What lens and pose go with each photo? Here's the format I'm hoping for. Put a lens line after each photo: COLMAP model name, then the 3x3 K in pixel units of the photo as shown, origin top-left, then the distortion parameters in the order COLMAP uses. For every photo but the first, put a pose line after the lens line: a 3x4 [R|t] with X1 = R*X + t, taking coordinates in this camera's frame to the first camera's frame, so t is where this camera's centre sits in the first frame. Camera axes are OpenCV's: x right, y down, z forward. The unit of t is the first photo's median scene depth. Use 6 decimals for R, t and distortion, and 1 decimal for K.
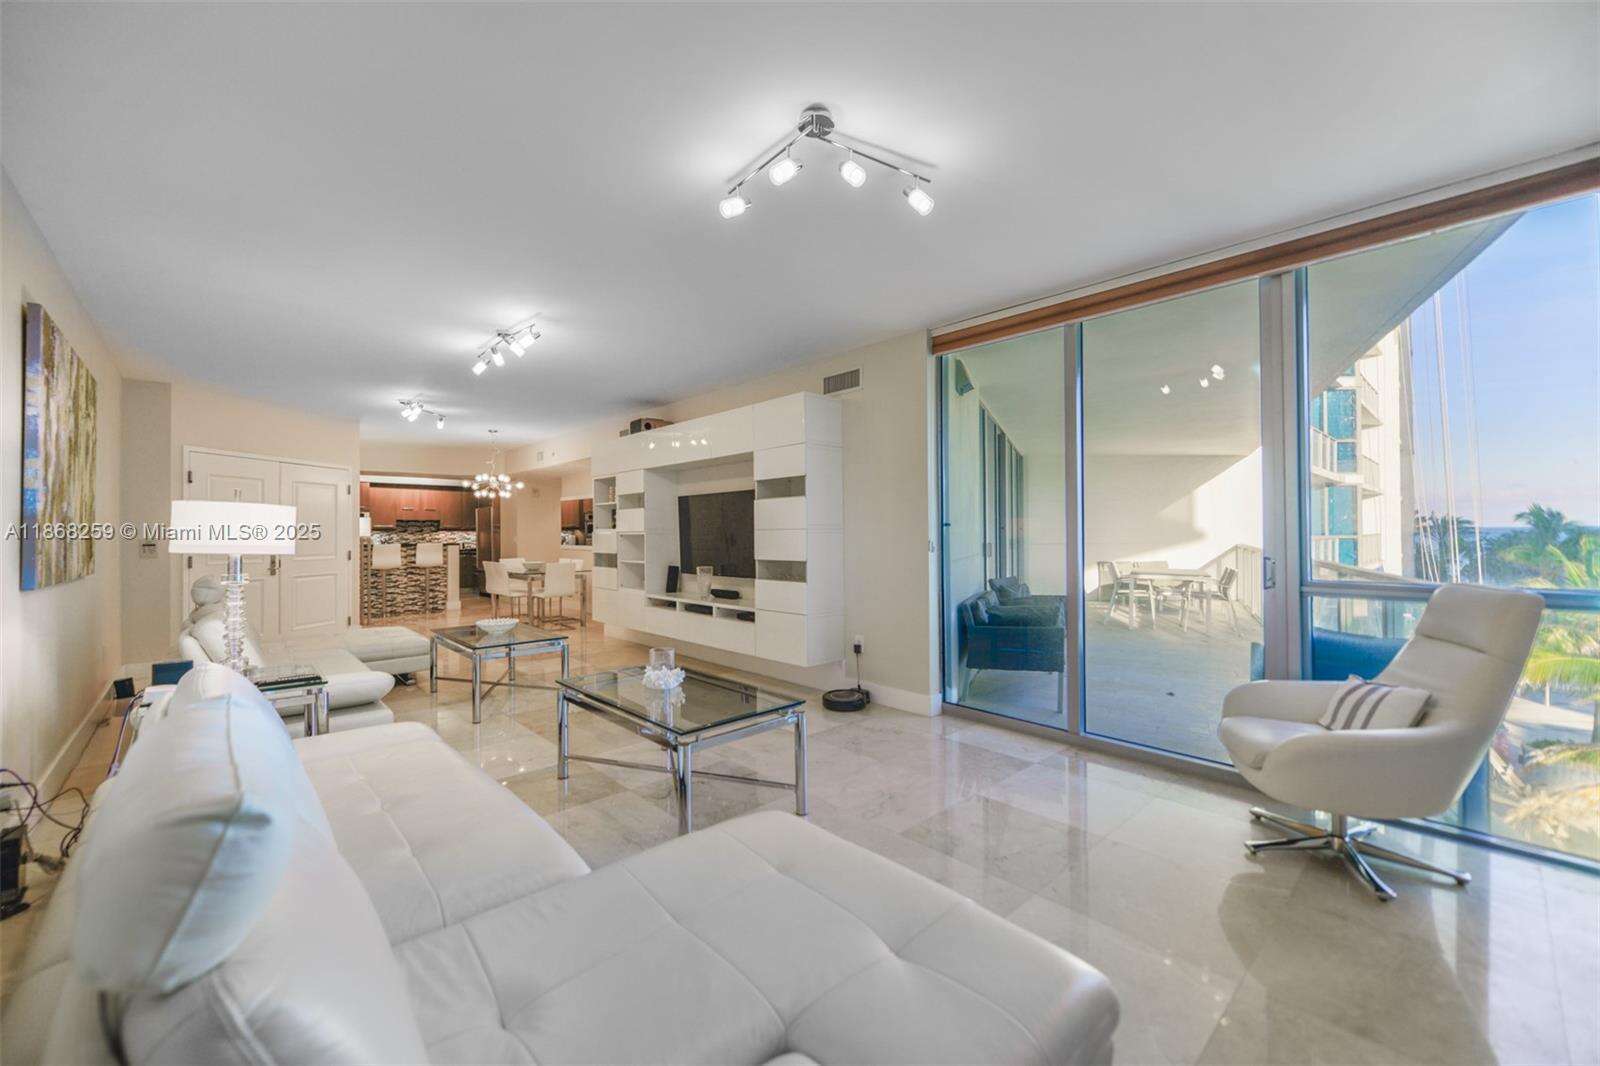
lens RADIAL K [[636.5, 0, 798.0], [0, 636.5, 525.6], [0, 0, 1]] dist [-0.002126, -0.001881]
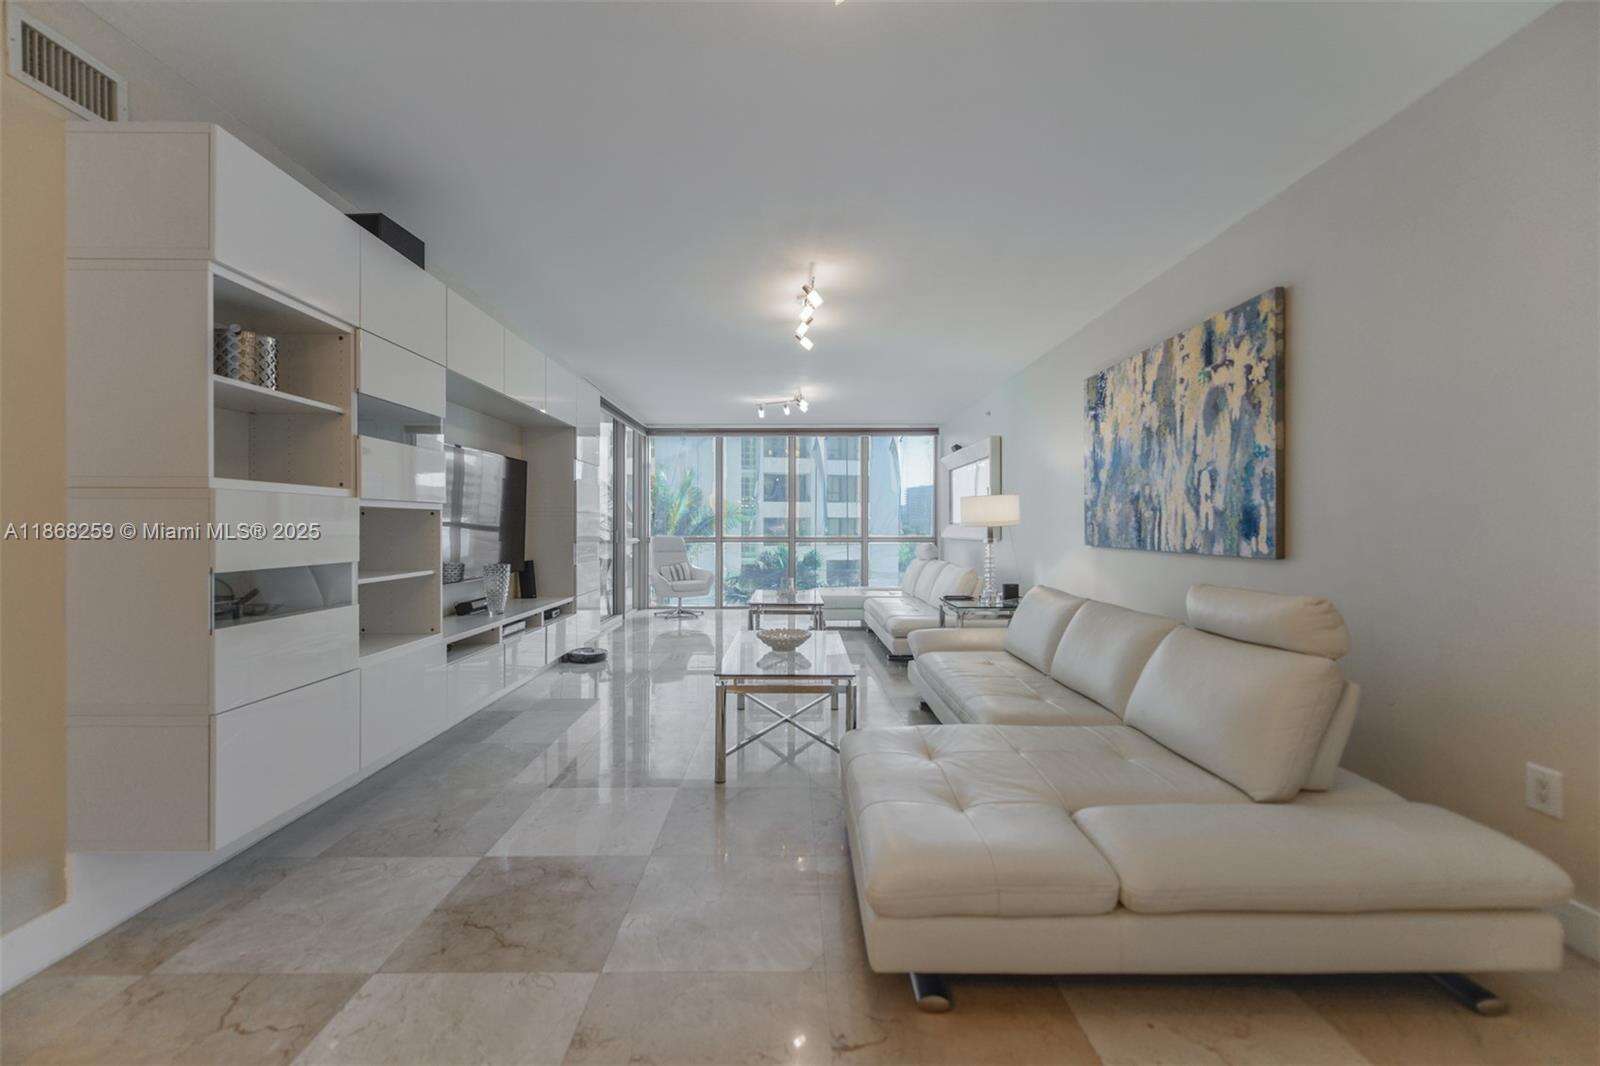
lens RADIAL K [[636.5, 0, 785.8], [0, 636.5, 527.9], [0, 0, 1]] dist [-0.002126, -0.001881]
pose [[-0.732387, 0.004372, 0.680875, -0.693557], [-0.002573, 0.999954, -0.009188, 0.027995], [-0.680884, -0.008481, -0.732342, 1.097003]]
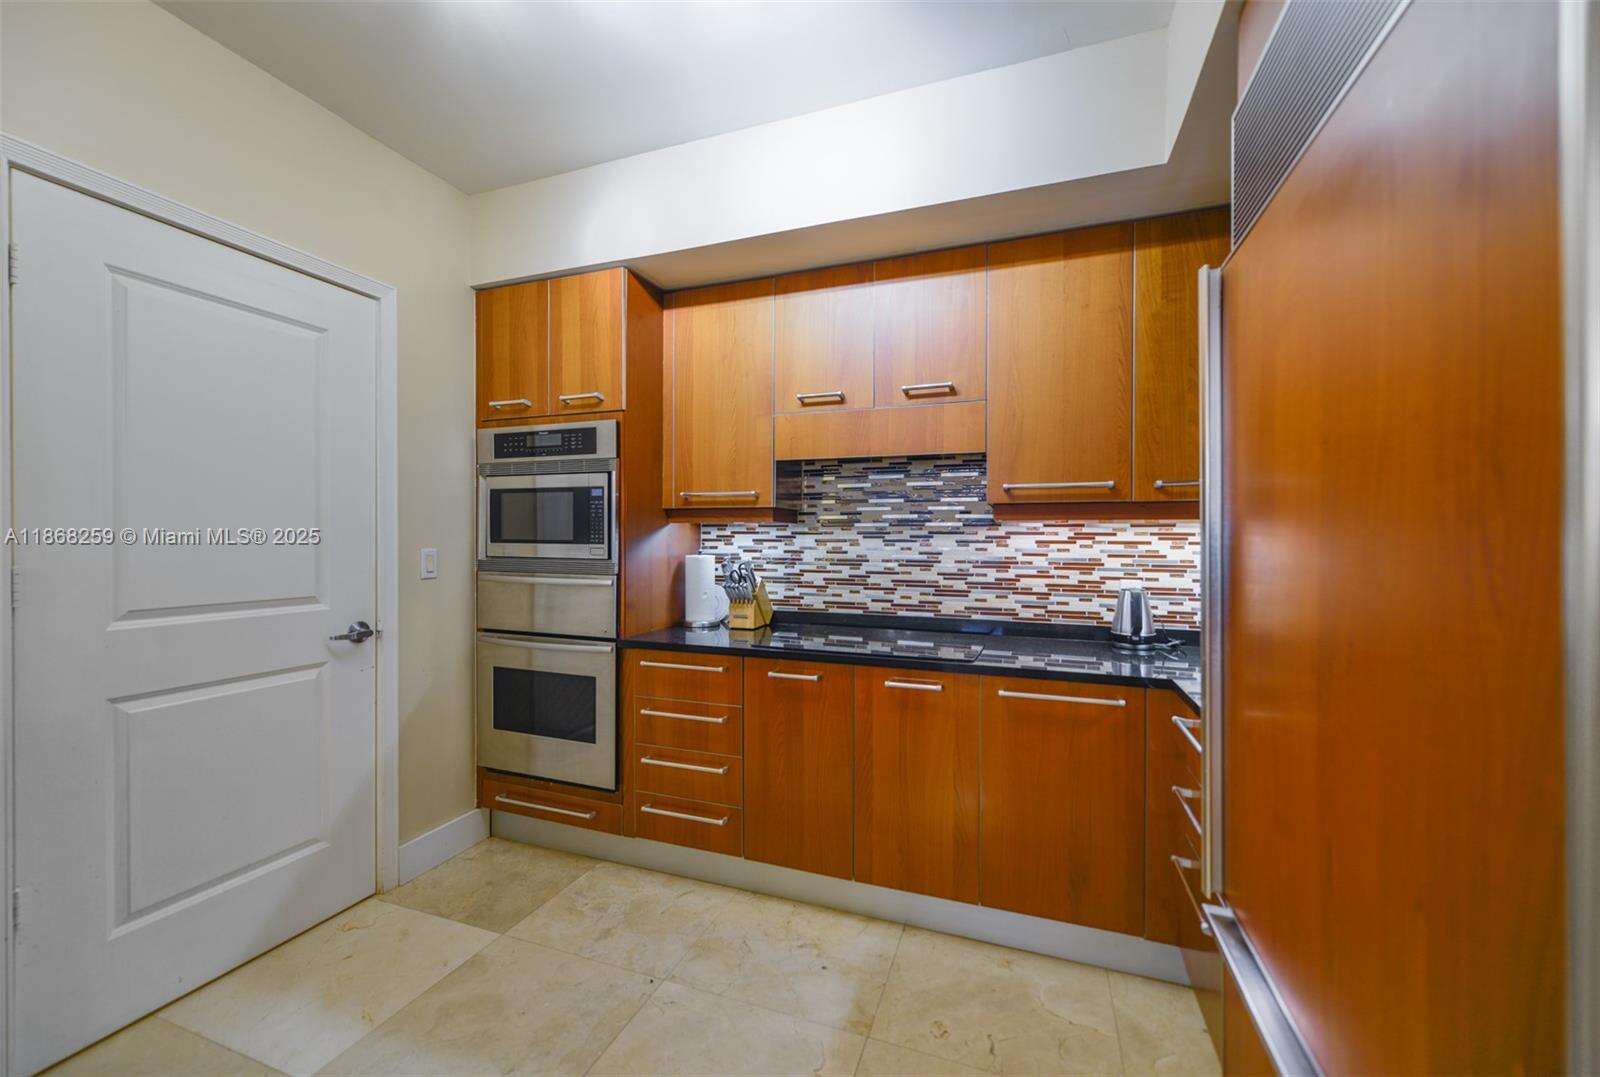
lens RADIAL K [[636.5, 0, 796.1], [0, 636.5, 543.5], [0, 0, 1]] dist [-0.002126, -0.001881]
pose [[0.453690, 0.011700, -0.891083, -0.848379], [0.002669, 0.999891, 0.014488, 0.024504], [0.891156, -0.008952, 0.453609, 1.705826]]
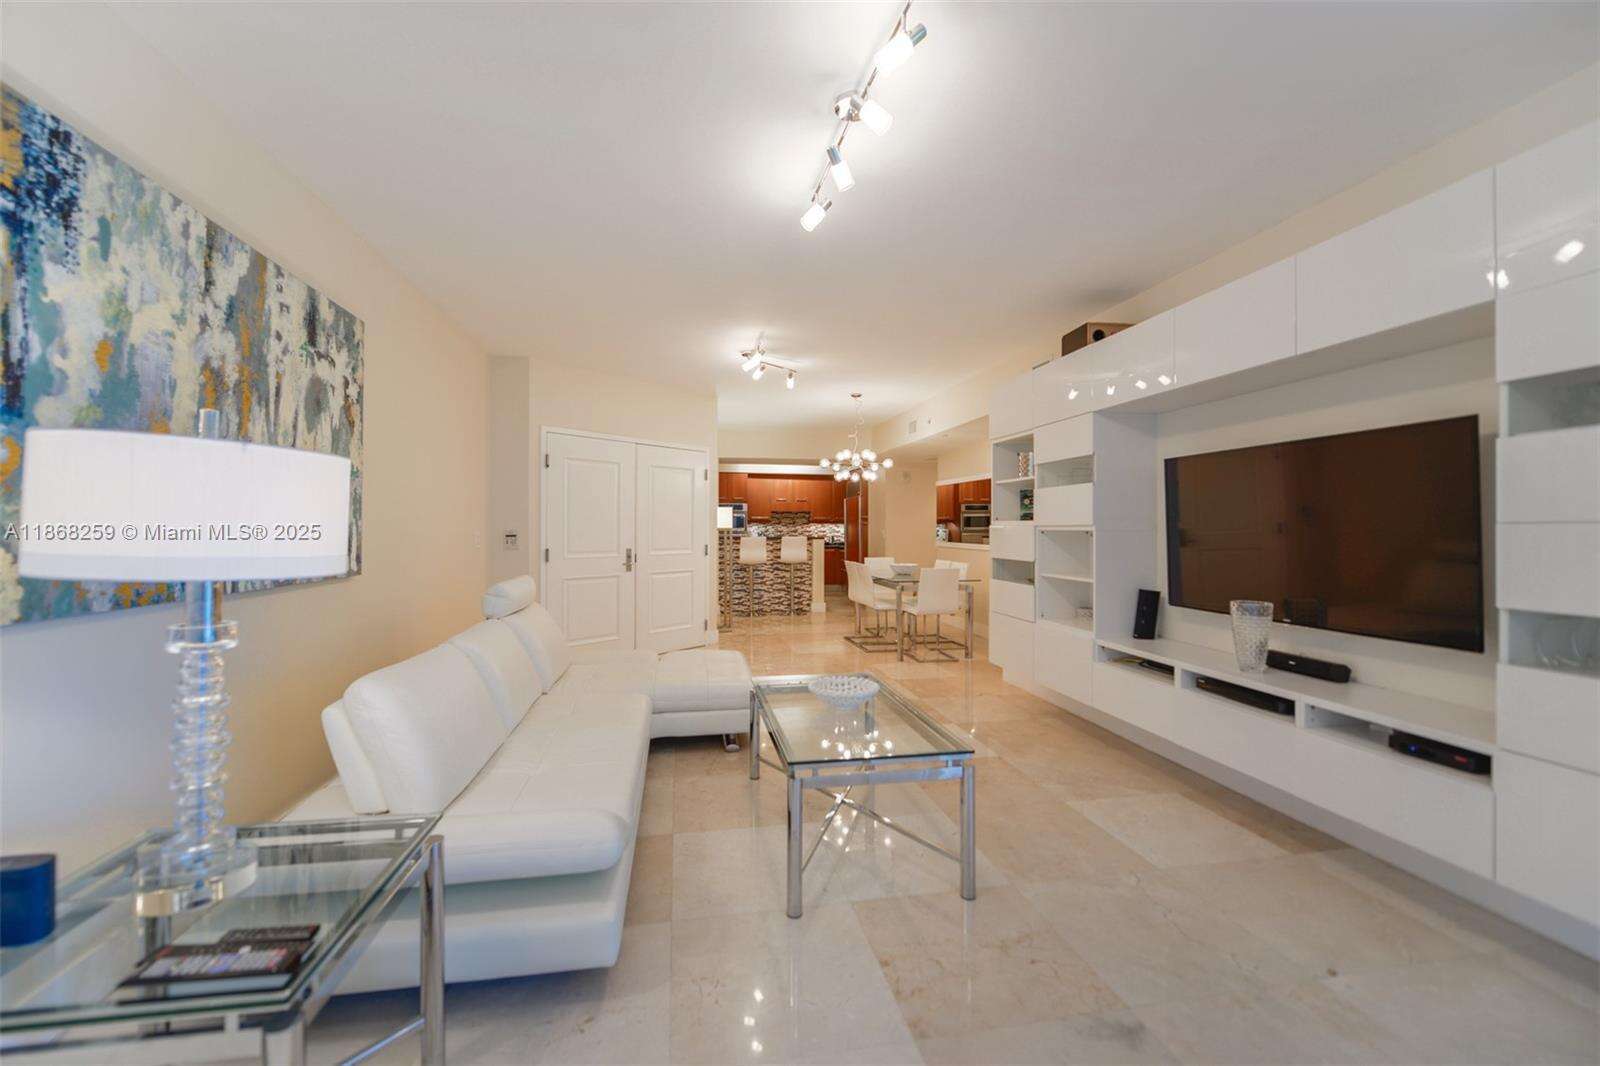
lens RADIAL K [[636.5, 0, 797.4], [0, 636.5, 526.3], [0, 0, 1]] dist [-0.002126, -0.001881]
pose [[0.848410, 0.008721, -0.529268, -0.155090], [-0.002826, 0.999925, 0.011947, 0.004151], [0.529332, -0.008640, 0.848371, 0.366822]]
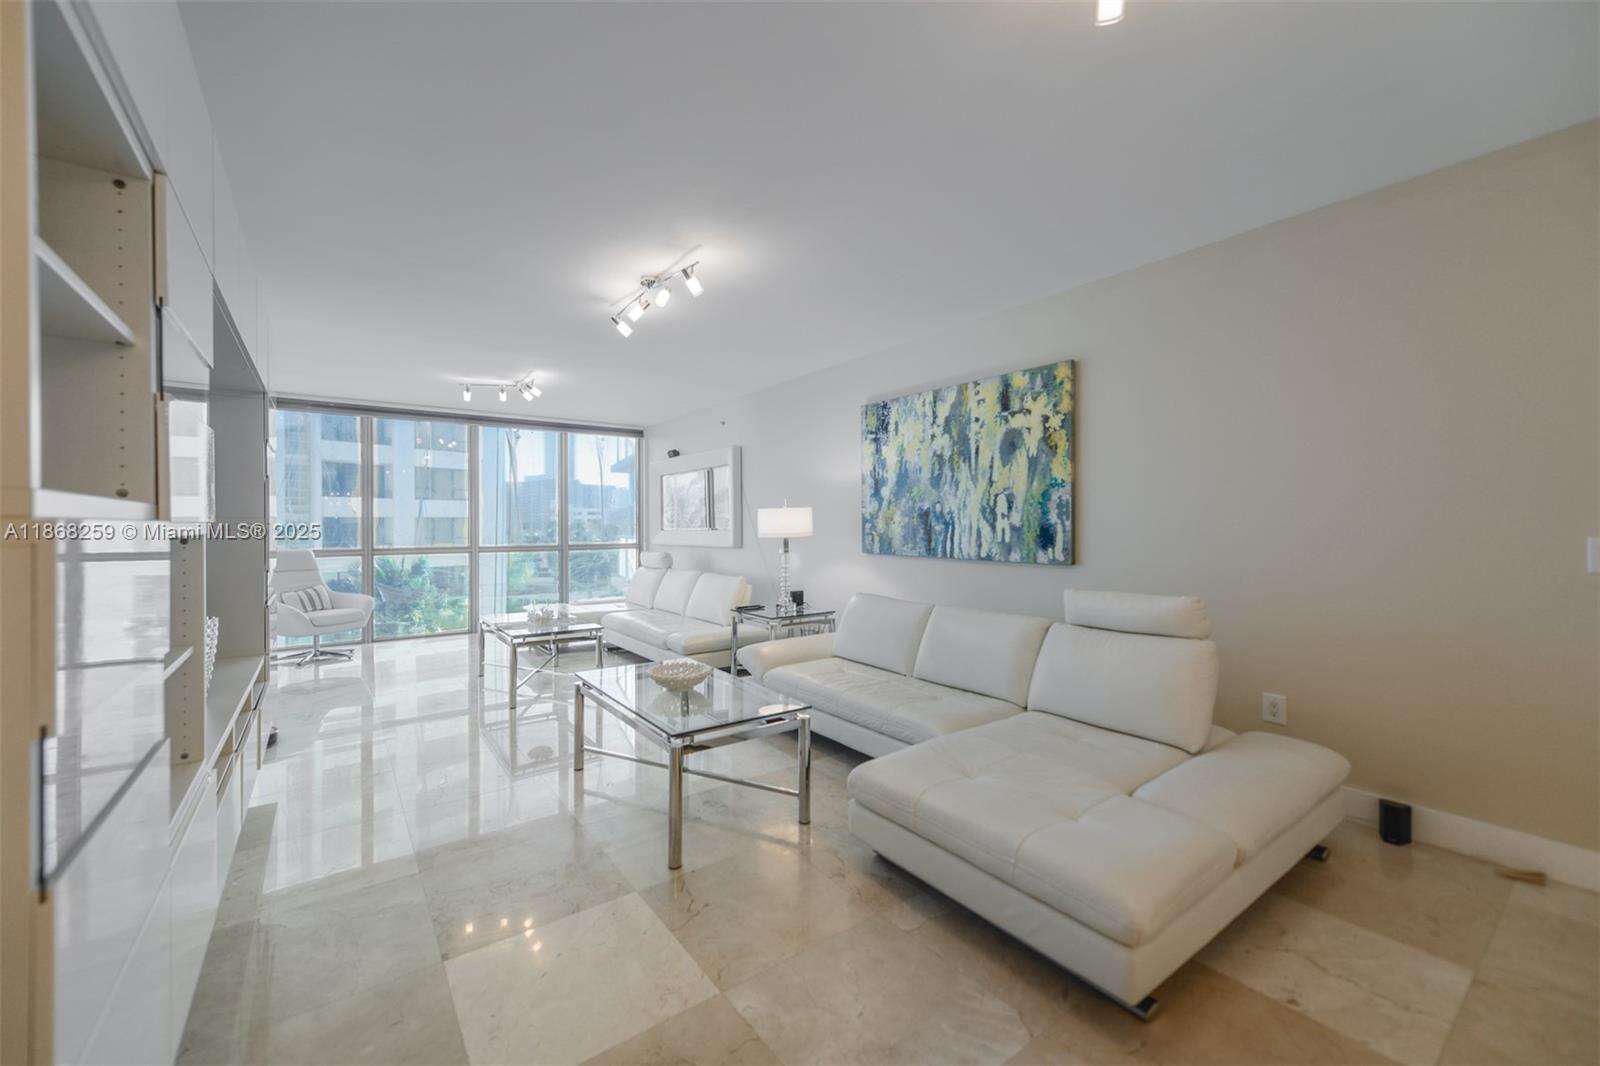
lens RADIAL K [[636.5, 0, 794.8], [0, 636.5, 526.4], [0, 0, 1]] dist [-0.002126, -0.001881]
pose [[-0.993399, 0.008999, 0.114353, -0.473535], [0.008088, 0.999932, -0.008428, 0.013244], [-0.114421, -0.007448, -0.993404, 1.149749]]
